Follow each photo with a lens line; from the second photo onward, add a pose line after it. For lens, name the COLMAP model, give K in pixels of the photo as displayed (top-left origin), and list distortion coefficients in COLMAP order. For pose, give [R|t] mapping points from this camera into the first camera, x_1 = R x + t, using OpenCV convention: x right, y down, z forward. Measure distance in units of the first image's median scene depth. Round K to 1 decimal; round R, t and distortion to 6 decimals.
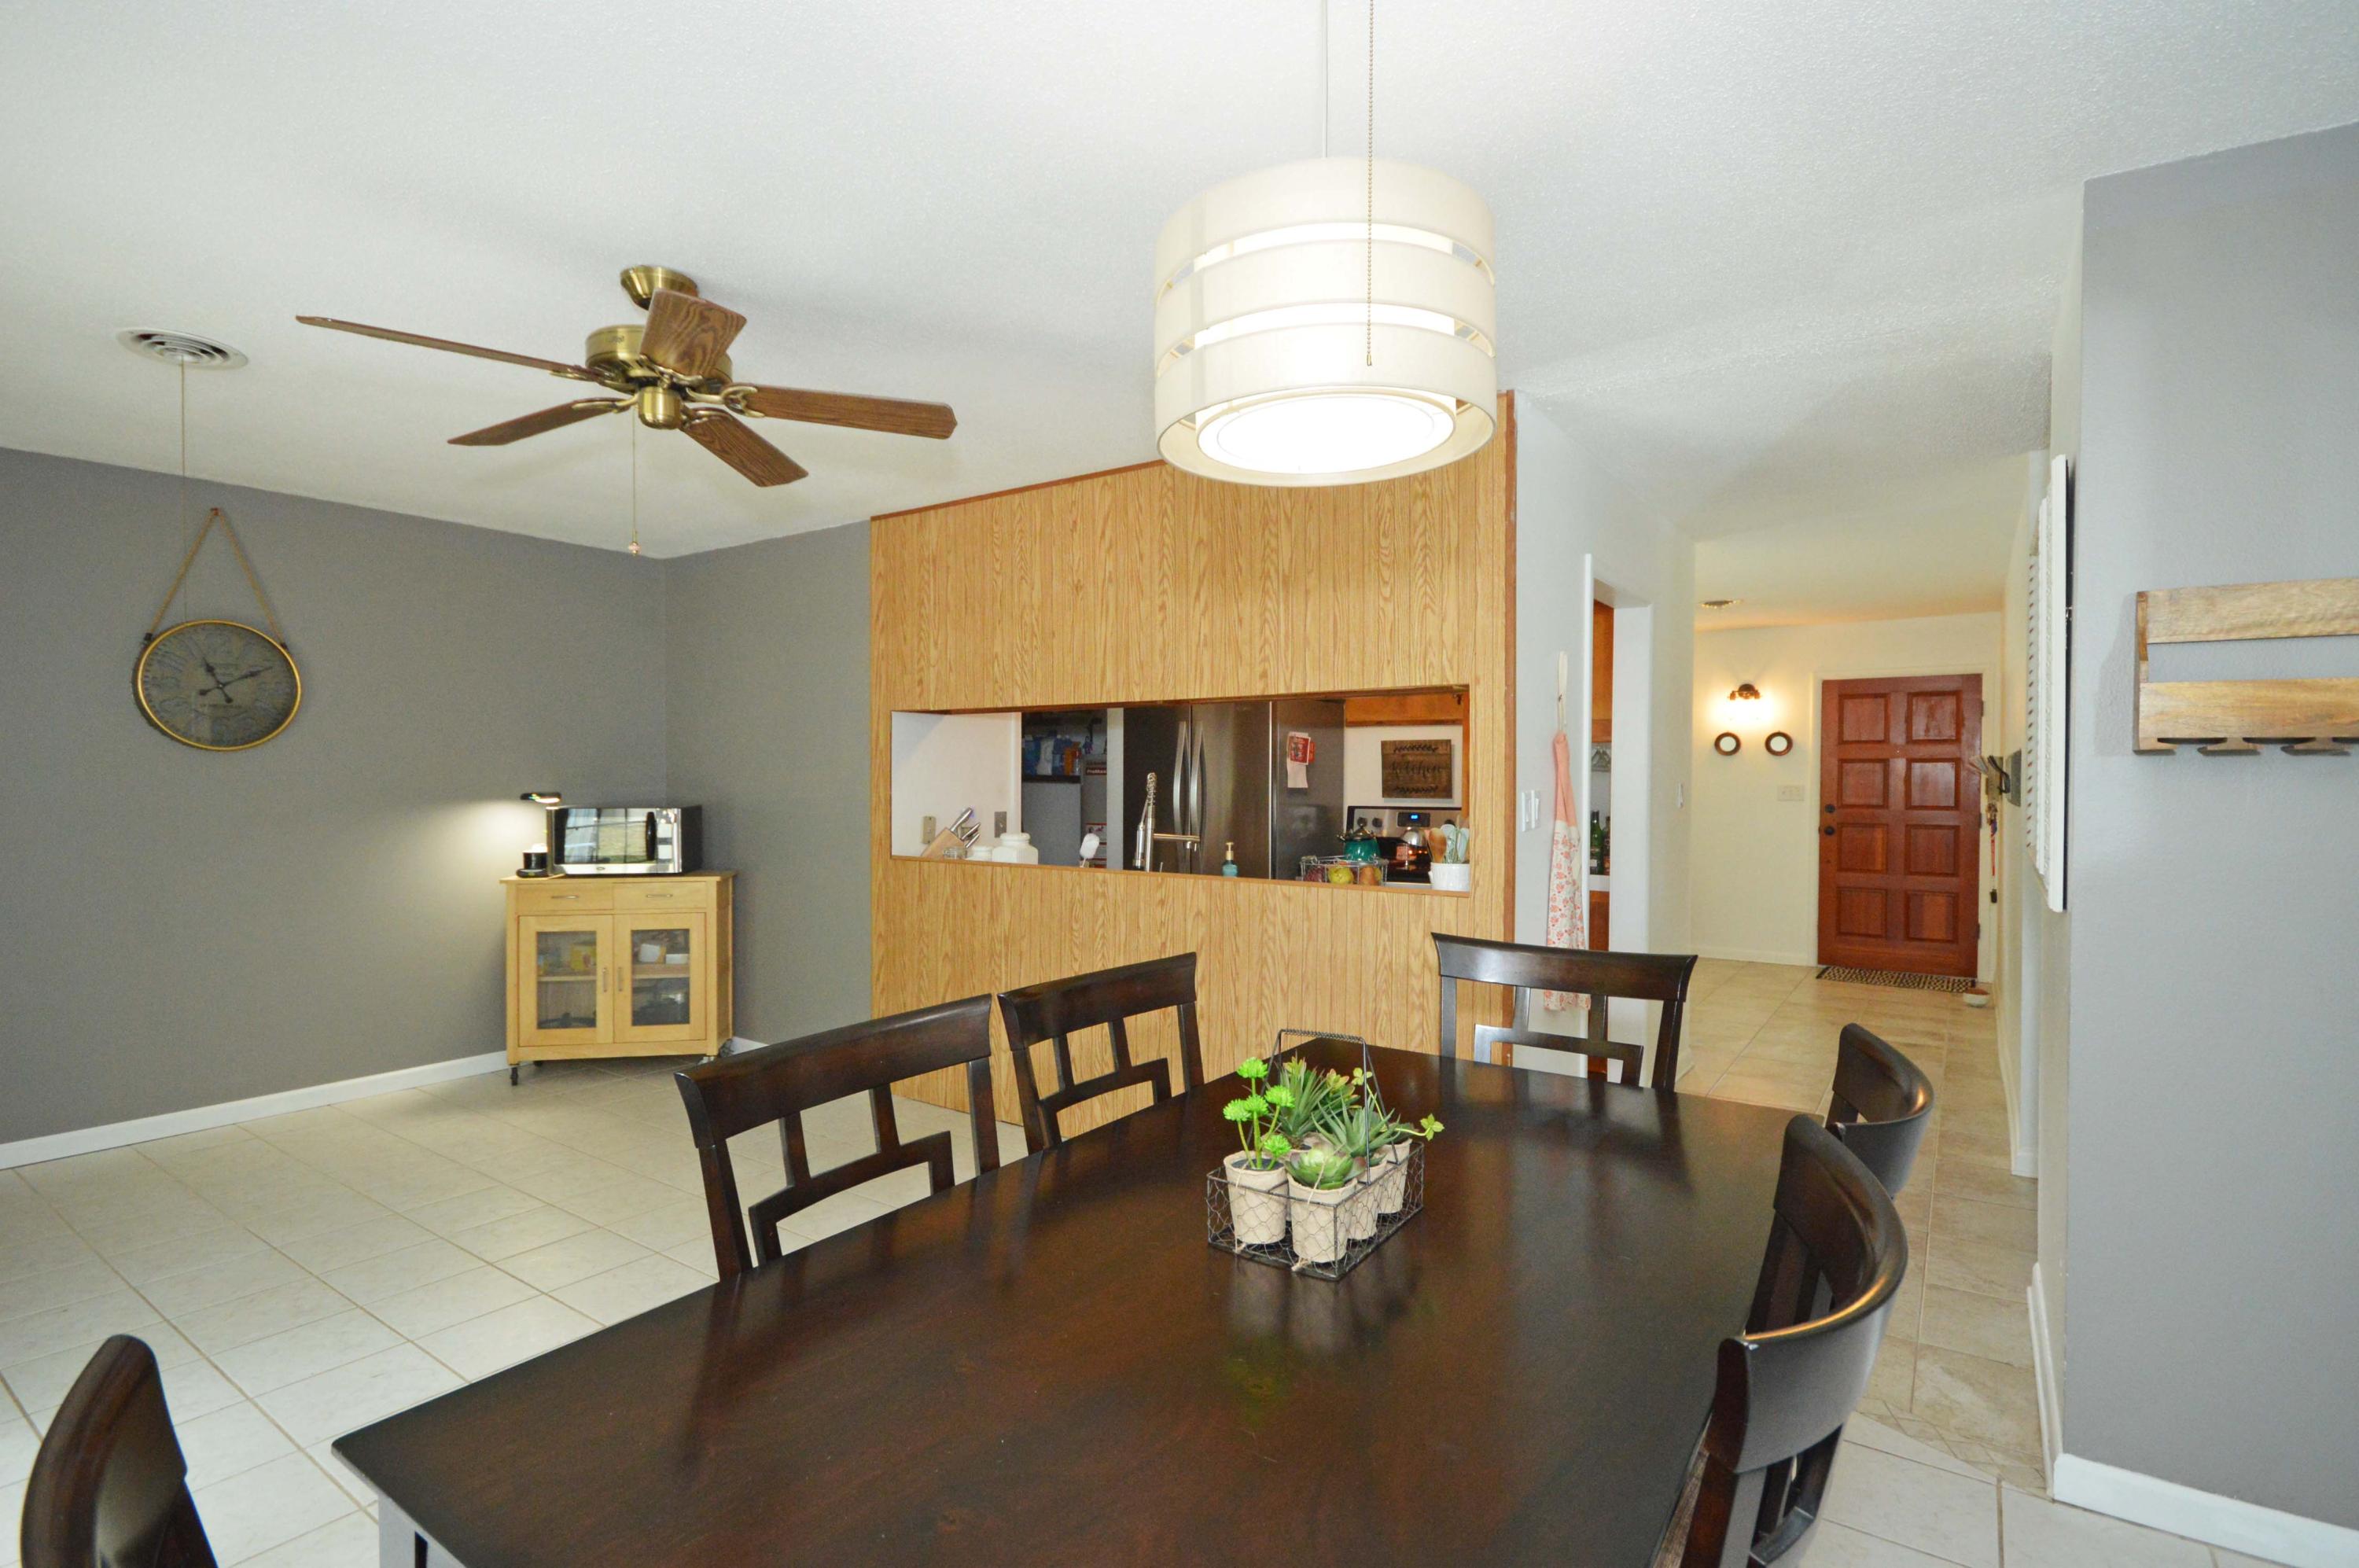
lens RADIAL K [[1155.4, 0, 1171.8], [0, 1155.4, 786.5], [0, 0, 1]] dist [0.004296, -0.002082]
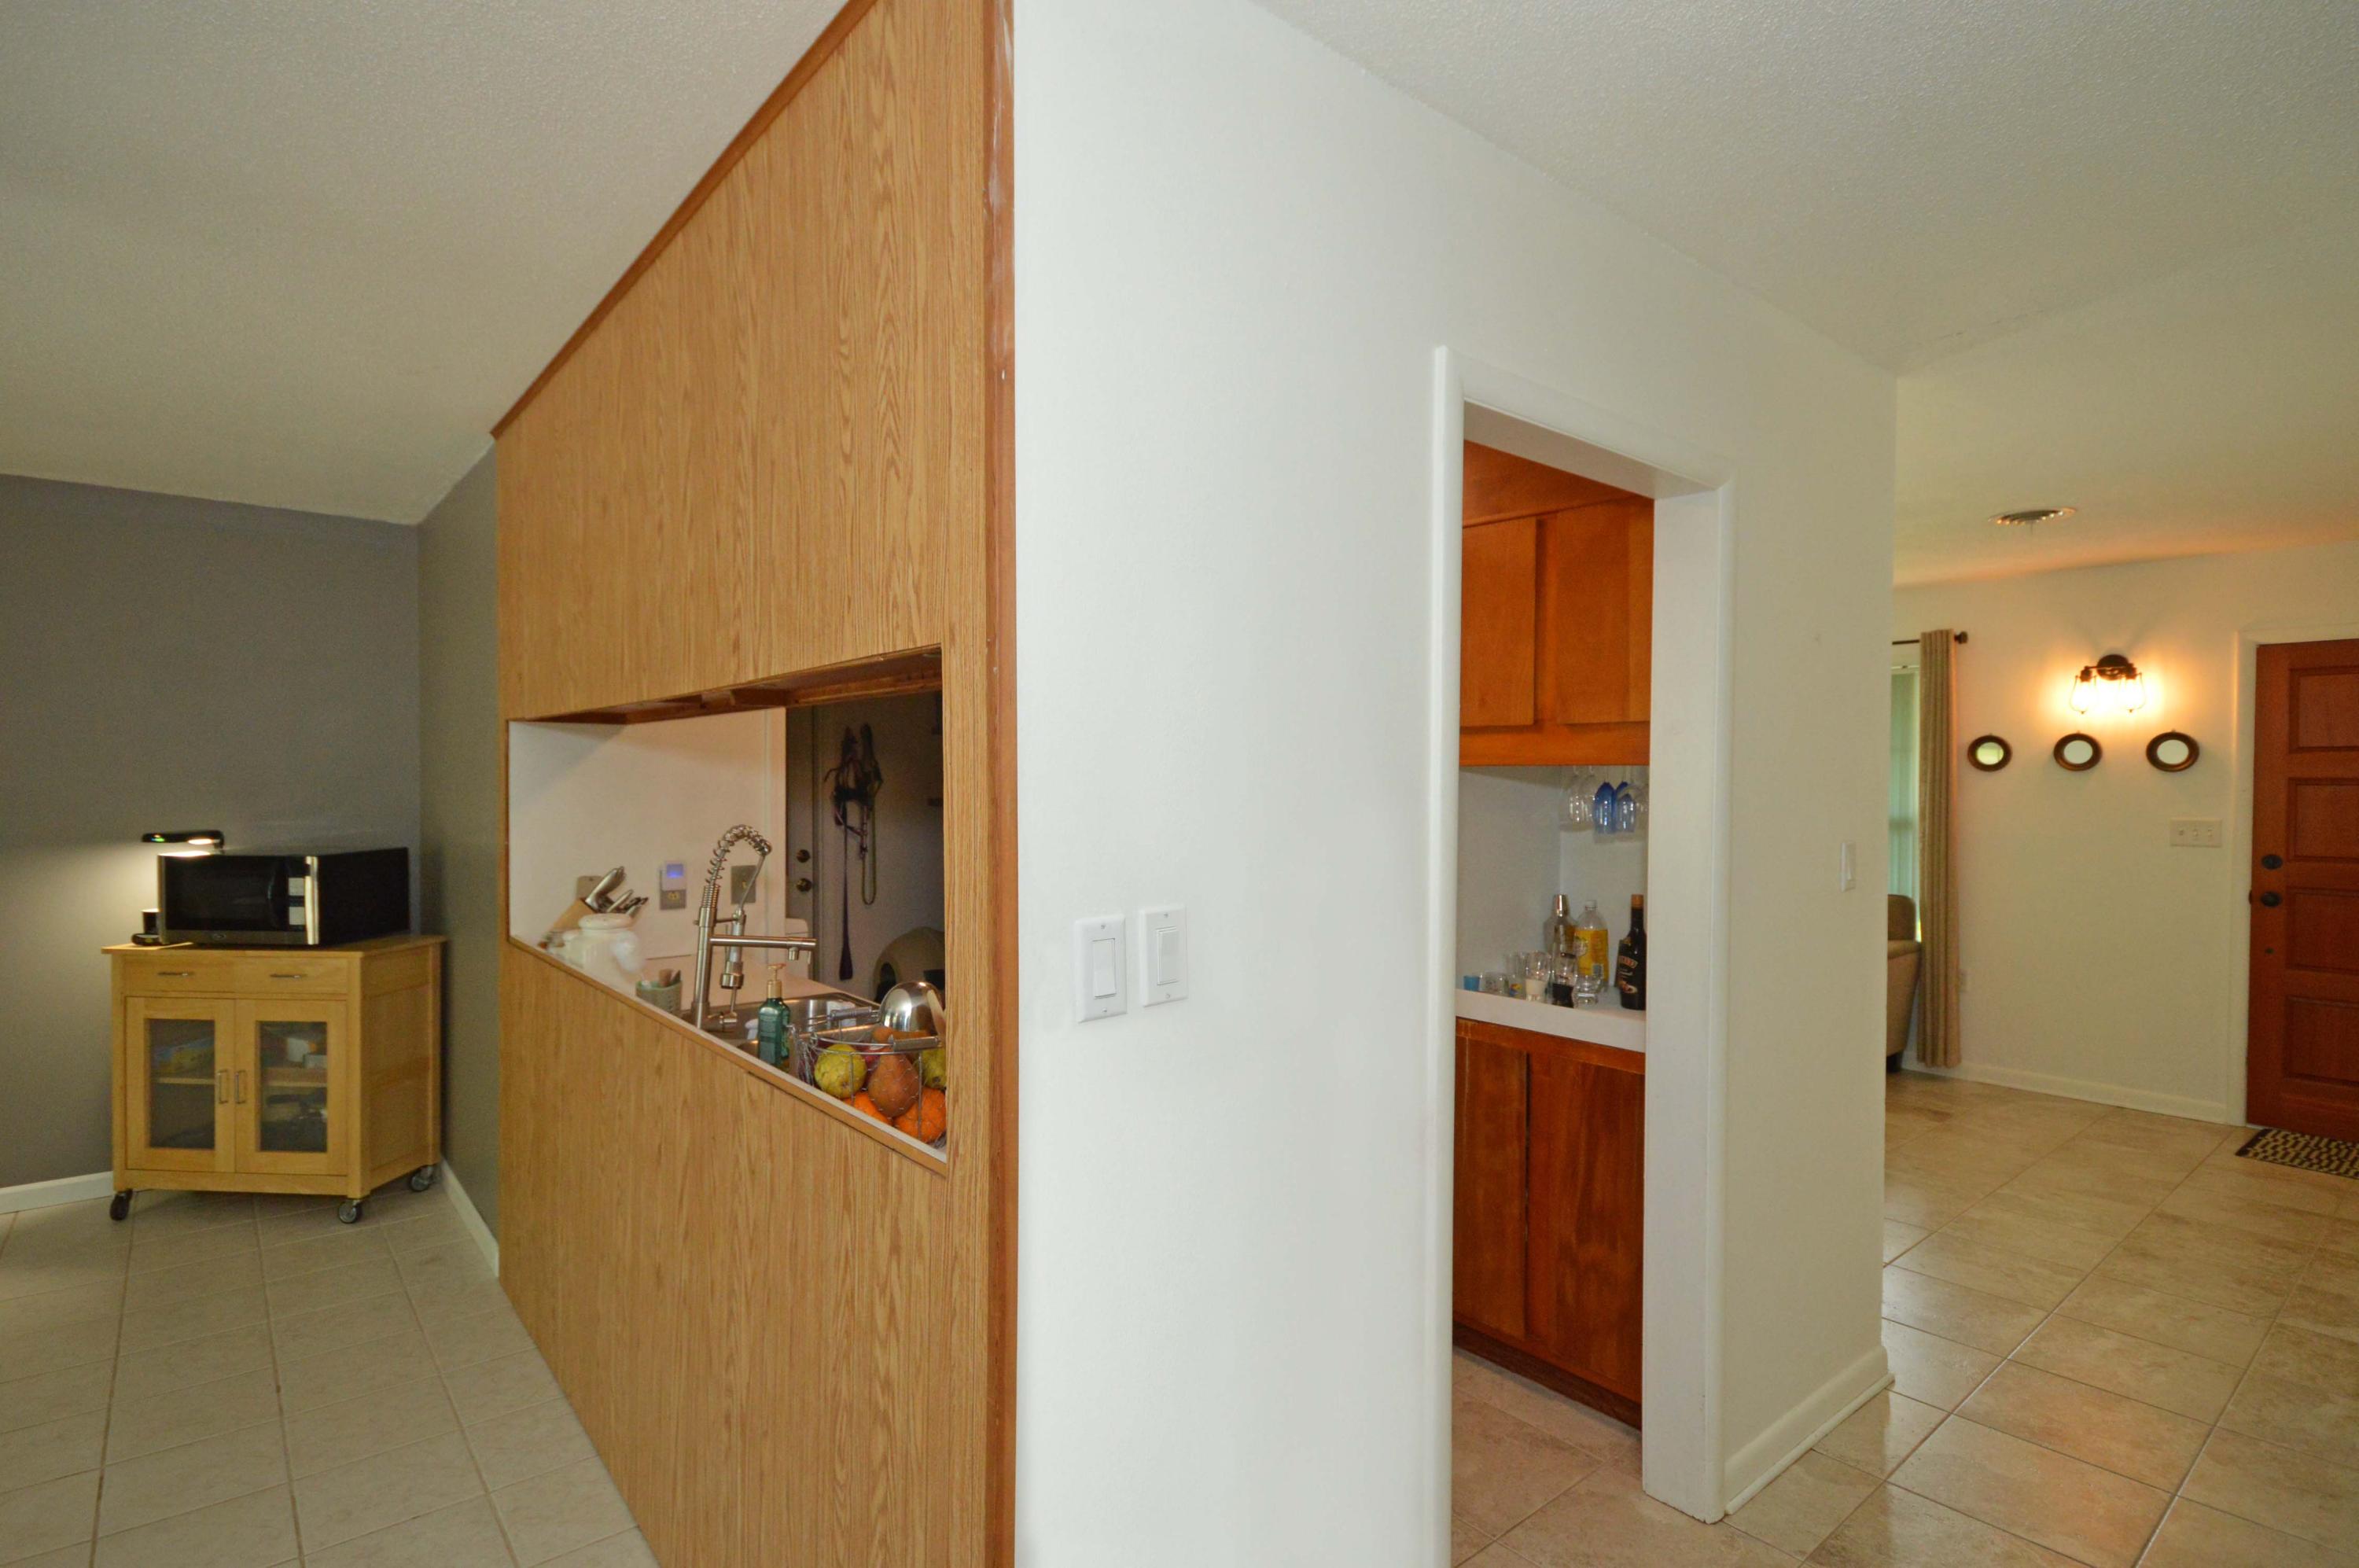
lens RADIAL K [[1216.4, 0, 1123.7], [0, 1216.4, 795.3], [0, 0, 1]] dist [0.007328, -0.002174]
pose [[0.963998, 0.003762, -0.265883, 0.272882], [-0.002867, 0.999989, 0.003753, -0.024721], [0.265894, -0.002855, 0.963998, 0.390254]]
